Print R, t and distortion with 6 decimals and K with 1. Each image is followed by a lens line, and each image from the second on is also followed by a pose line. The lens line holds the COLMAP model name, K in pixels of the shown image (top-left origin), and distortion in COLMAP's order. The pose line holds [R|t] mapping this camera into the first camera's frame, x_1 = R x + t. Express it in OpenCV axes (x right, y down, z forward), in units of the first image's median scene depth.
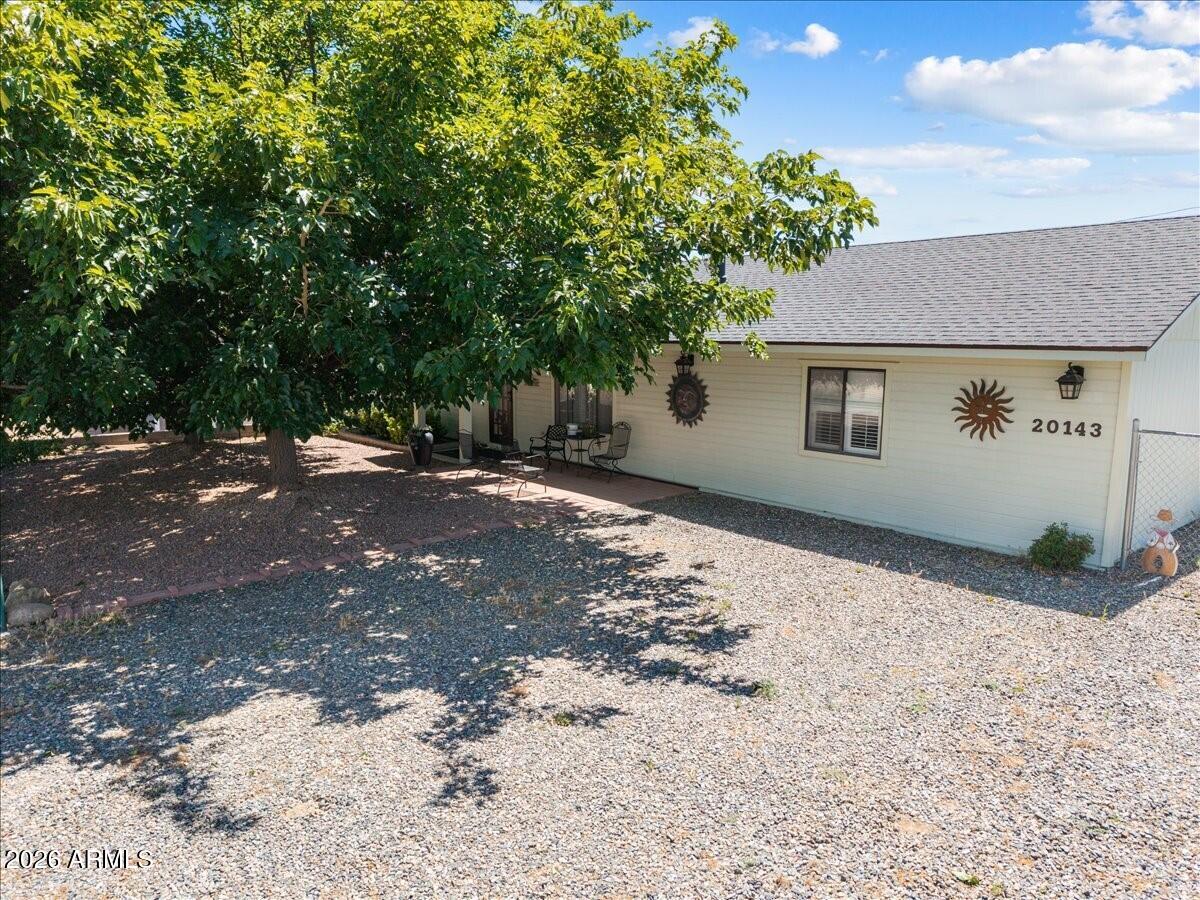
lens RADIAL K [[802.9, 0, 600.0], [0, 802.9, 450.0], [0, 0, 1]] dist [0.006523, -0.002608]
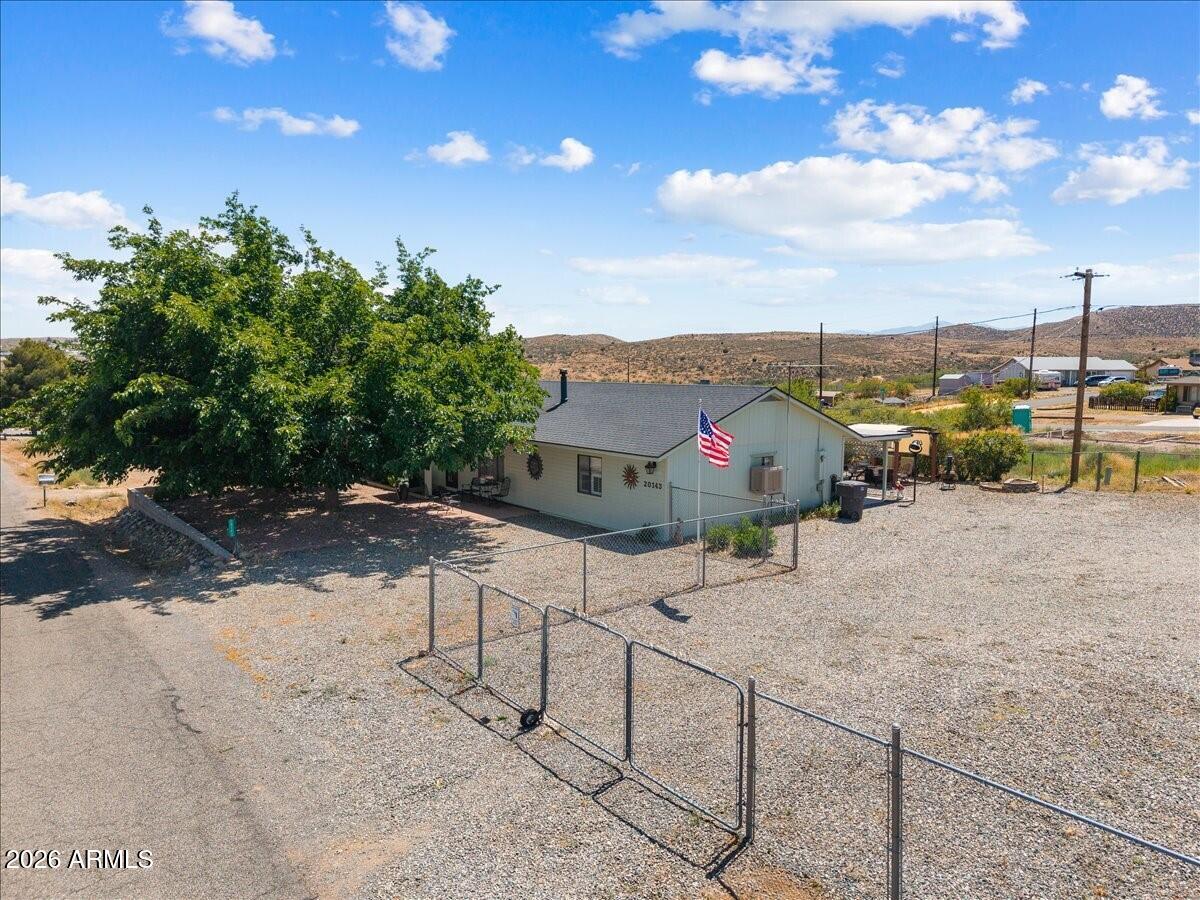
lens RADIAL K [[798.3, 0, 600.0], [0, 798.3, 450.0], [0, 0, 1]] dist [0.069765, -0.103983]
pose [[0.999836, 0.000124, -0.018130, 0.358730], [-0.000901, 0.999081, -0.042857, -0.023164], [0.018108, 0.042866, 0.998917, -1.128186]]
